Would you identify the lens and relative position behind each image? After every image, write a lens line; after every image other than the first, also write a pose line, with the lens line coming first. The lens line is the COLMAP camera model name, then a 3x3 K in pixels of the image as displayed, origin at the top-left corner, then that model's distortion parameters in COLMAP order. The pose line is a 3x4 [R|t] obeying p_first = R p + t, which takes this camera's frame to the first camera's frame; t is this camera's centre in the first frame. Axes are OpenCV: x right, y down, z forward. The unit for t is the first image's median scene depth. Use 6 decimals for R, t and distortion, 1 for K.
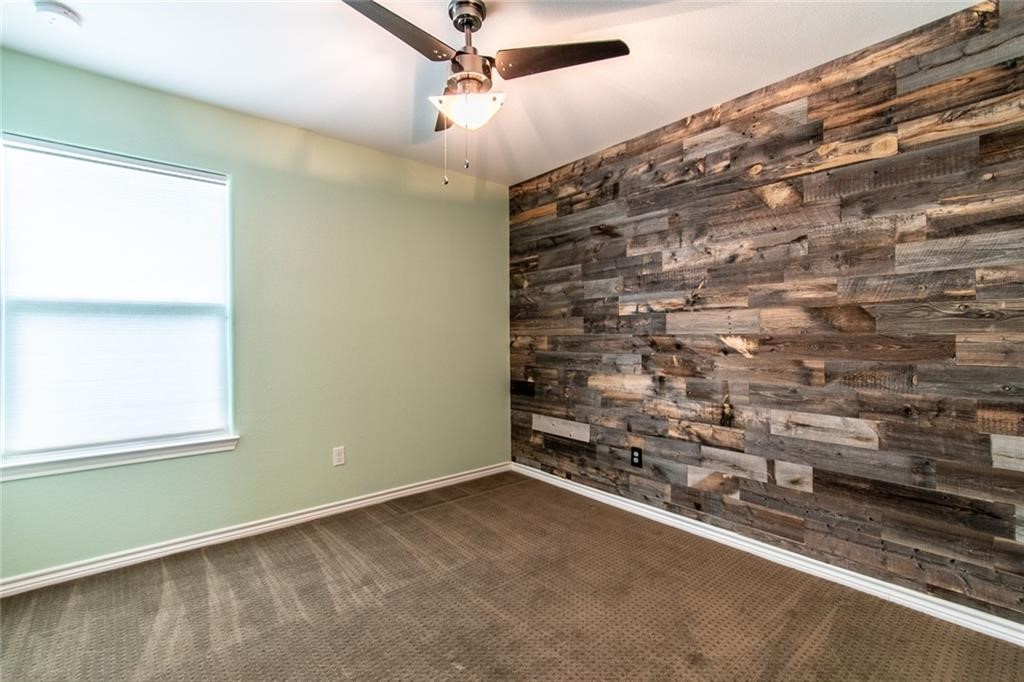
lens RADIAL K [[453.0, 0, 509.3], [0, 453.0, 336.8], [0, 0, 1]] dist [0.002153, -0.000546]
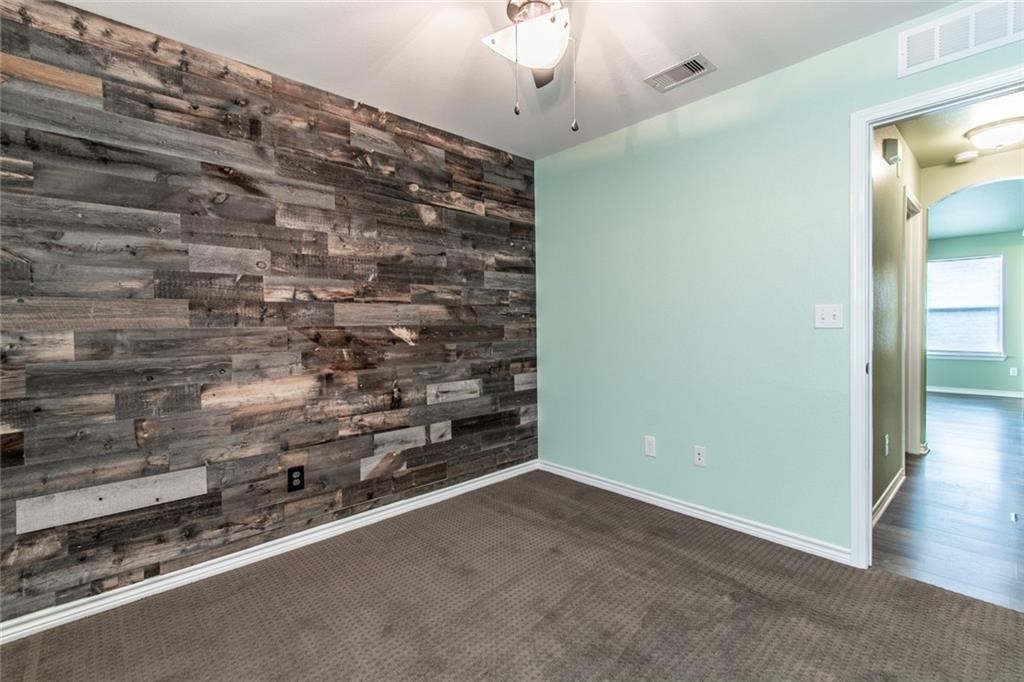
lens RADIAL K [[453.0, 0, 509.3], [0, 453.0, 336.8], [0, 0, 1]] dist [0.002153, -0.000546]
pose [[-0.040085, -0.023466, 0.998921, -0.610372], [0.016800, 0.999567, 0.024155, -0.000217], [-0.999055, 0.017750, -0.039673, 0.736190]]
